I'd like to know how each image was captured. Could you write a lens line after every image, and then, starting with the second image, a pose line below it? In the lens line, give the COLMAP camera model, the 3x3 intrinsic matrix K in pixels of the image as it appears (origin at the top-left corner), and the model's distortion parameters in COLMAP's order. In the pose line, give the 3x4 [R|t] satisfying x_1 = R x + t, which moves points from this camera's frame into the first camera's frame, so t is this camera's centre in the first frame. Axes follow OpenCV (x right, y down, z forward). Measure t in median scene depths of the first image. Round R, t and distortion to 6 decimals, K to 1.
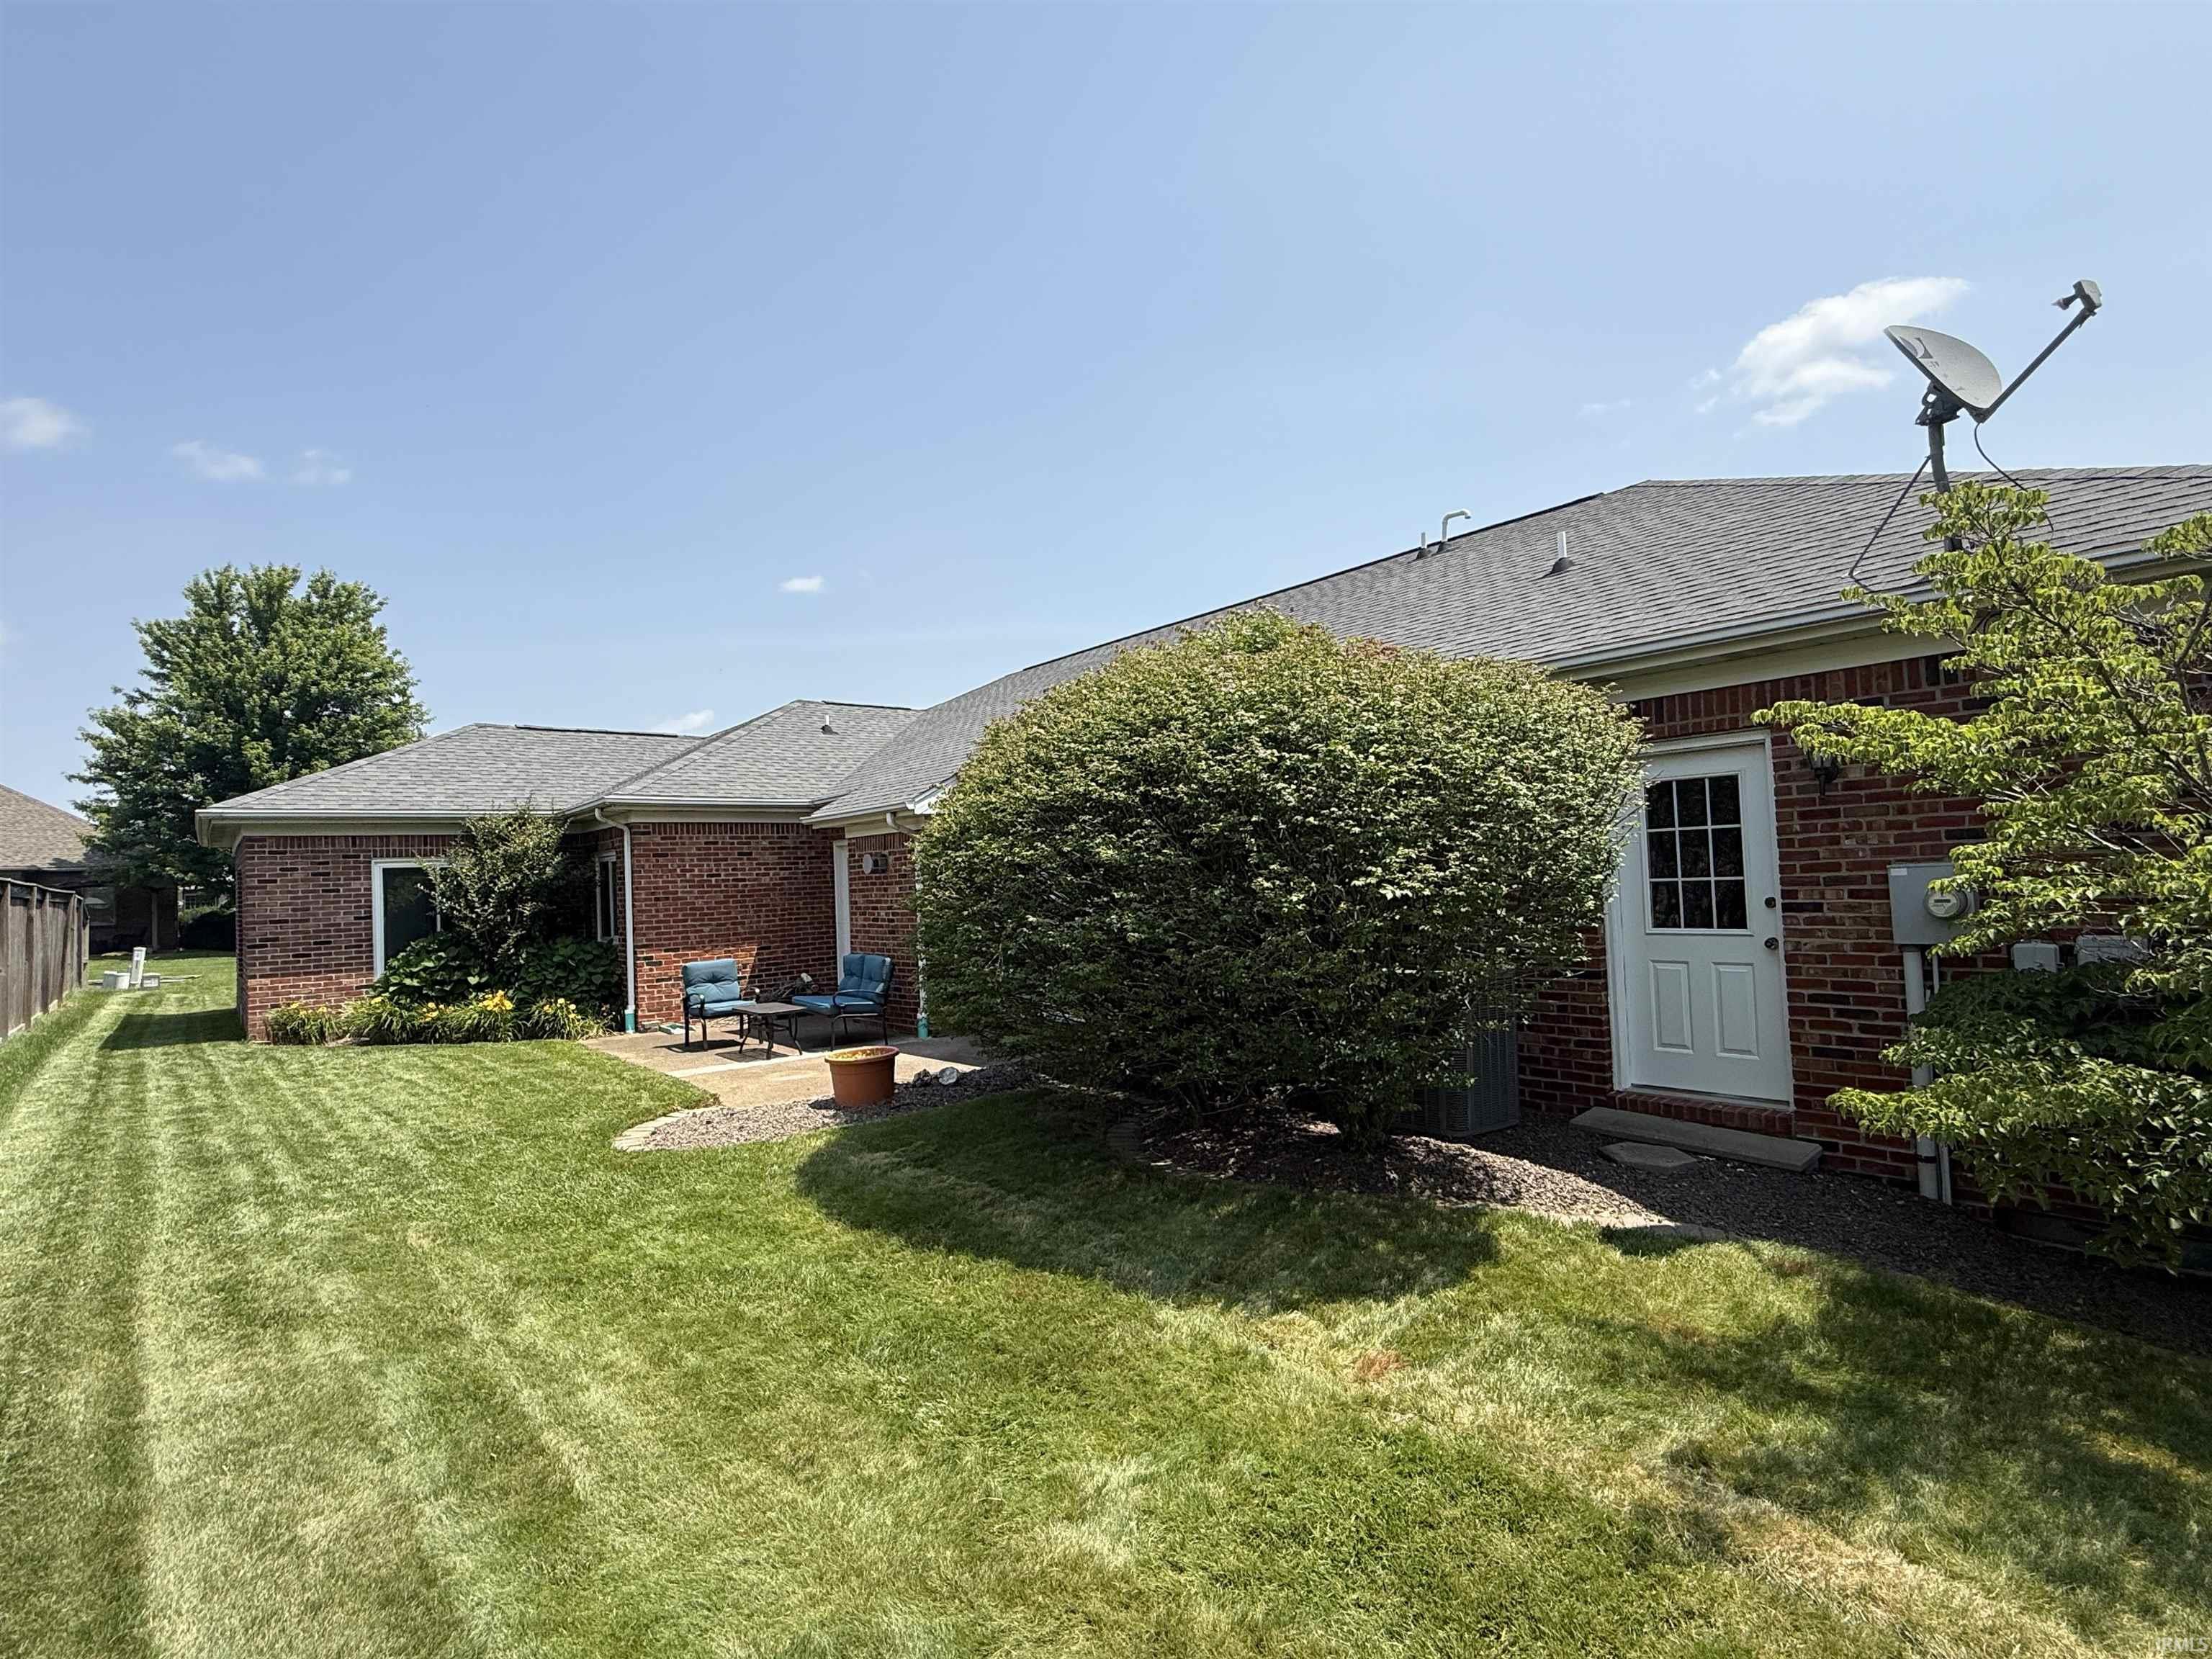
lens RADIAL K [[1082.7, 0, 1107.2], [0, 1082.7, 842.5], [0, 0, 1]] dist [0.001306, -0.000101]
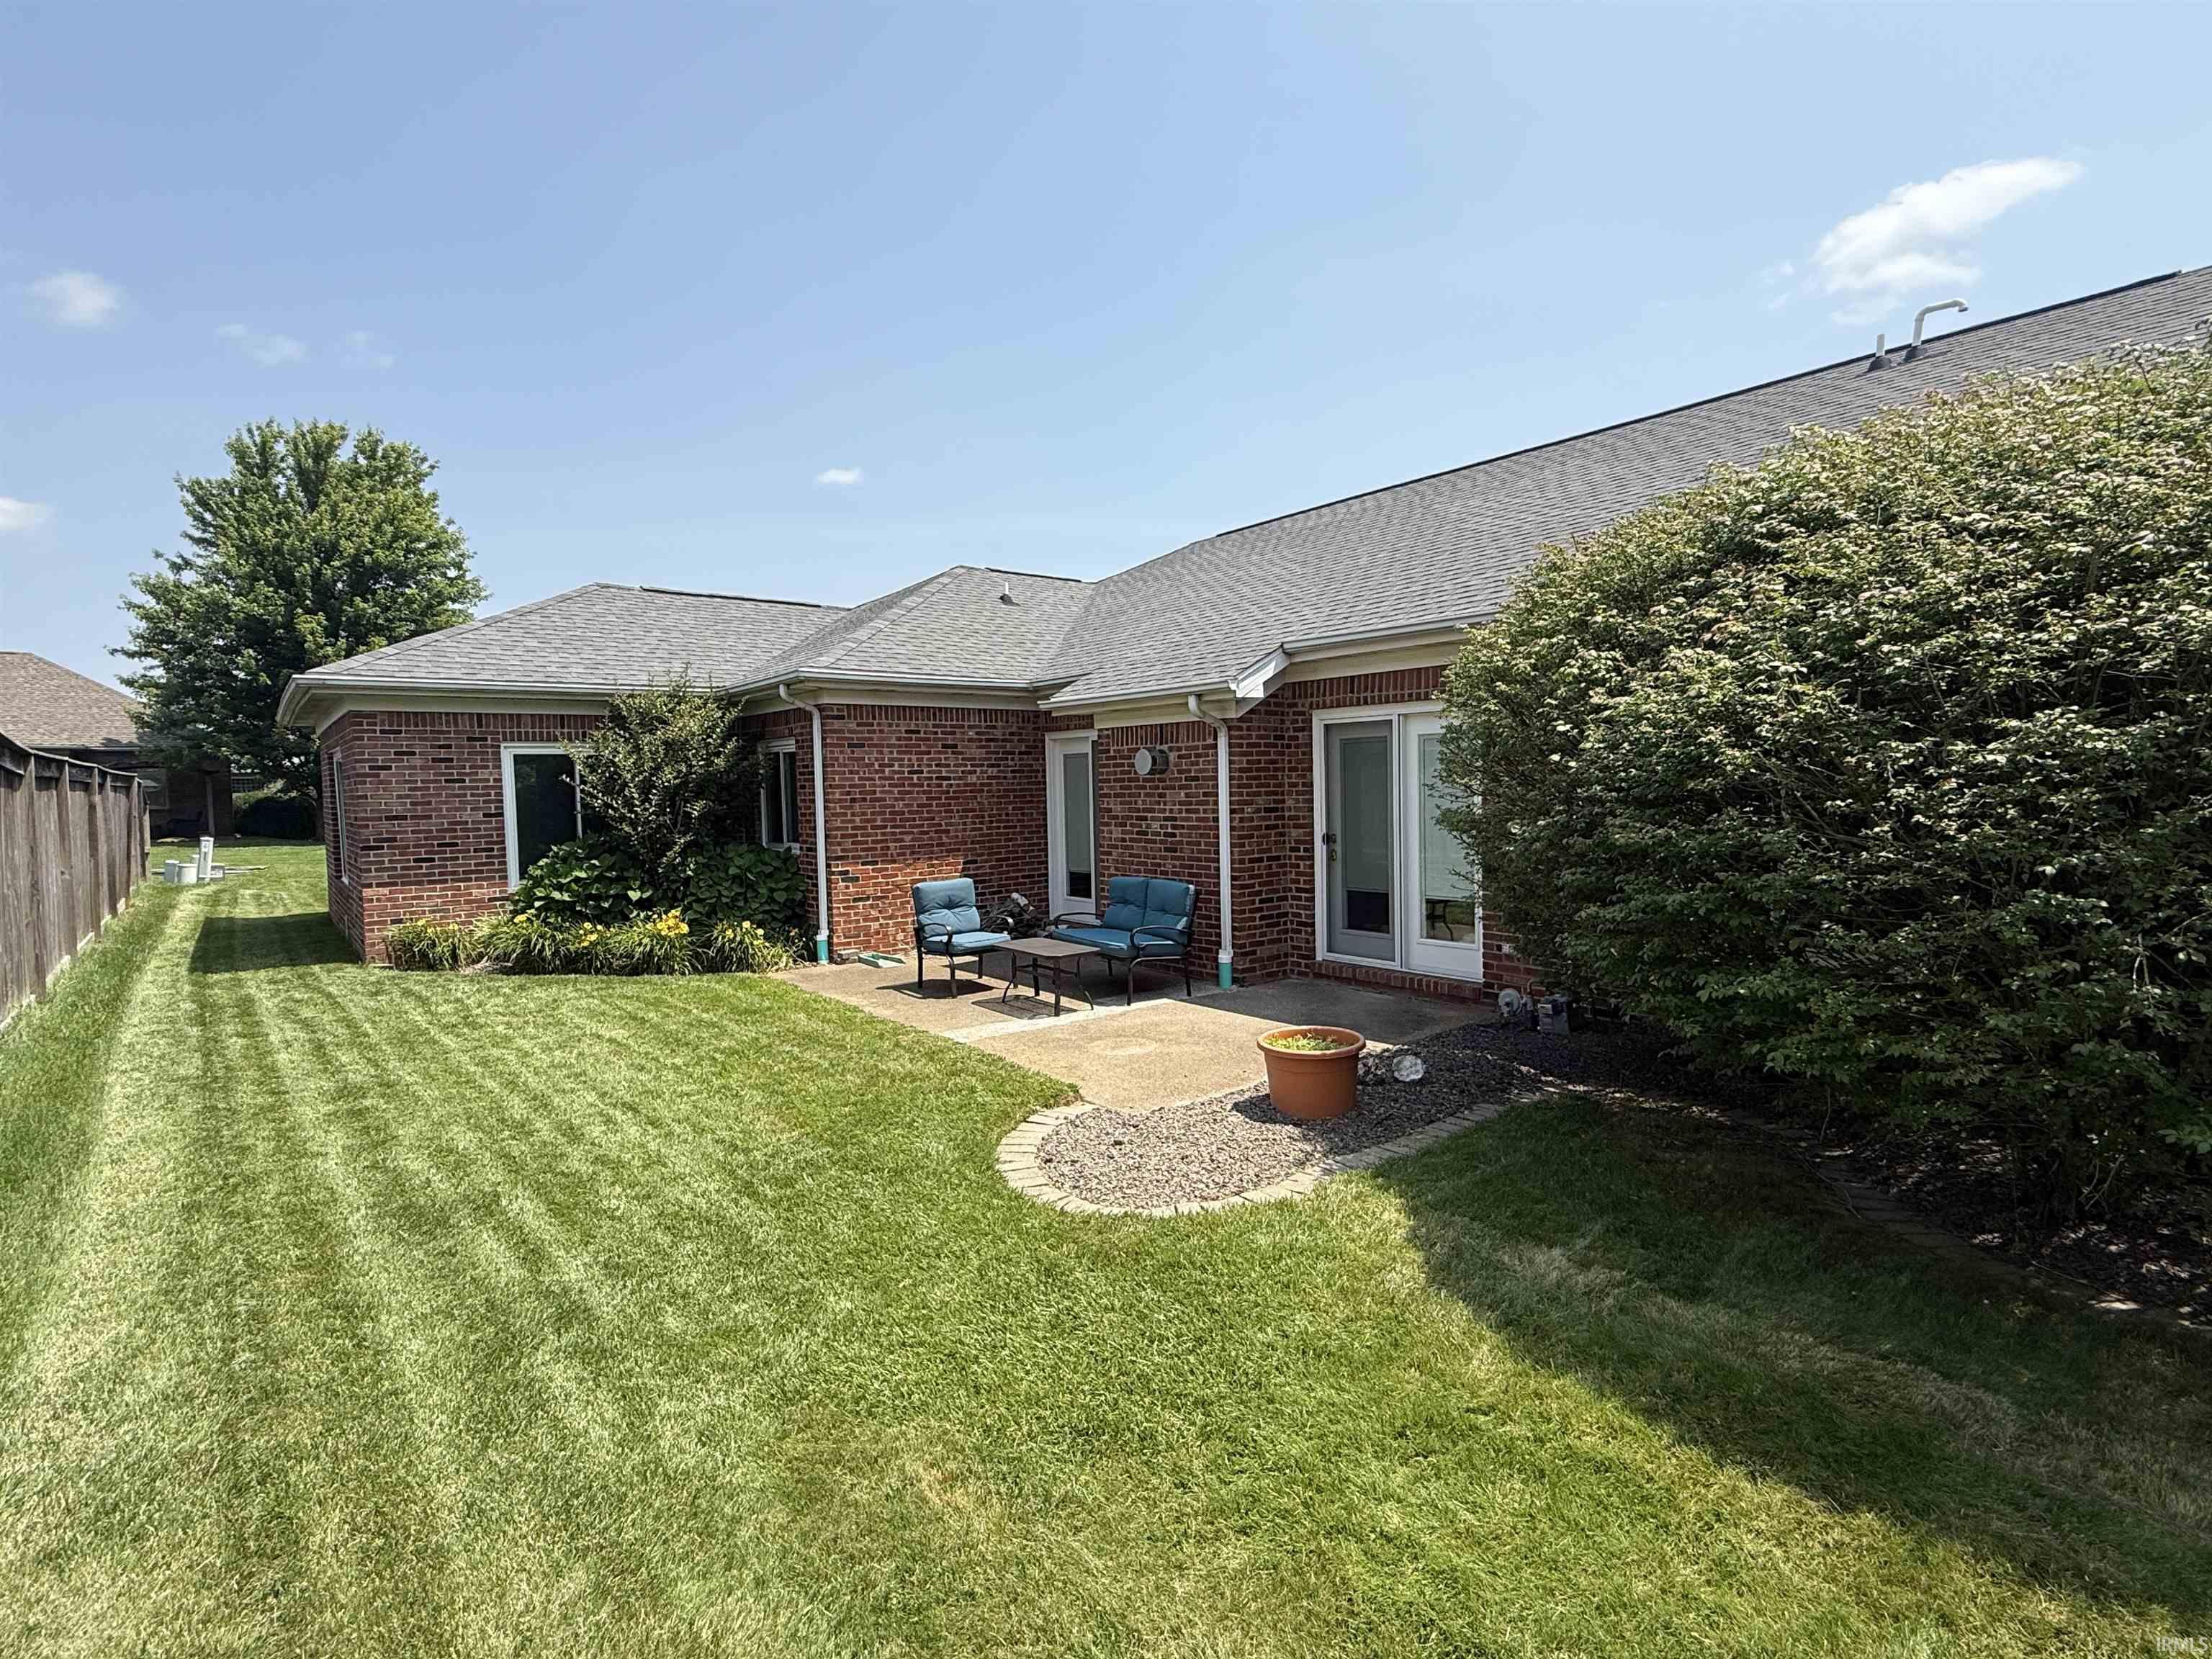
lens RADIAL K [[1082.7, 0, 1107.2], [0, 1082.7, 842.5], [0, 0, 1]] dist [0.001306, -0.000101]
pose [[0.999526, 0.022857, -0.020639, -0.199163], [-0.020909, 0.995712, 0.090108, 0.006886], [0.022611, -0.089634, 0.995718, 0.189291]]
